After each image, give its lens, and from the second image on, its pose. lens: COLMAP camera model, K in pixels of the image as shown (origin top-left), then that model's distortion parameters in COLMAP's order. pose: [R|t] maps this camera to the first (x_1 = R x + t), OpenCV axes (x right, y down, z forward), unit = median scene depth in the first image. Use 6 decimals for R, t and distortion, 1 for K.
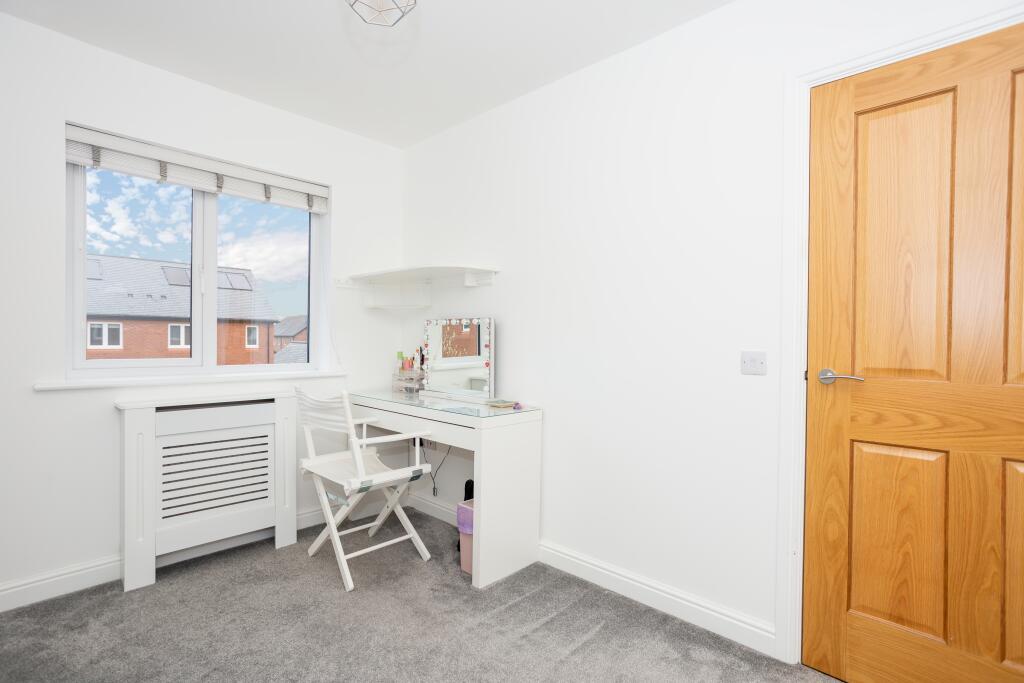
lens RADIAL K [[503.4, 0, 502.6], [0, 503.4, 341.3], [0, 0, 1]] dist [-0.003318, 0.008776]
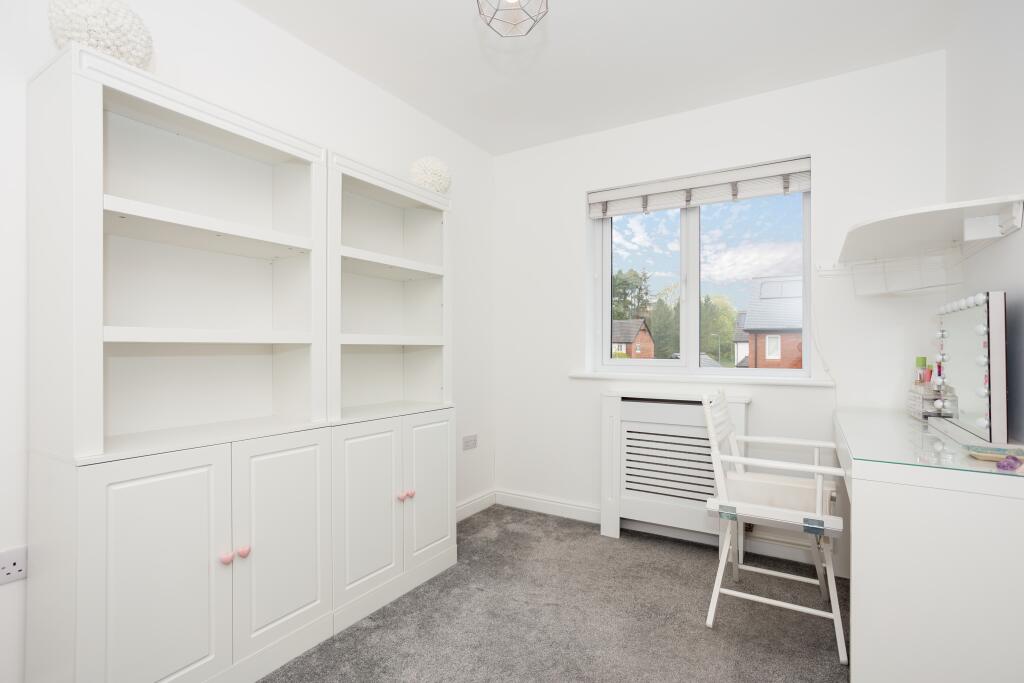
lens RADIAL K [[503.4, 0, 504.7], [0, 503.4, 339.0], [0, 0, 1]] dist [-0.003318, 0.008776]
pose [[0.219465, -0.022706, -0.975356, 0.451345], [0.000231, 0.999730, -0.023222, 0.016416], [0.975620, 0.004871, 0.219411, 0.432284]]
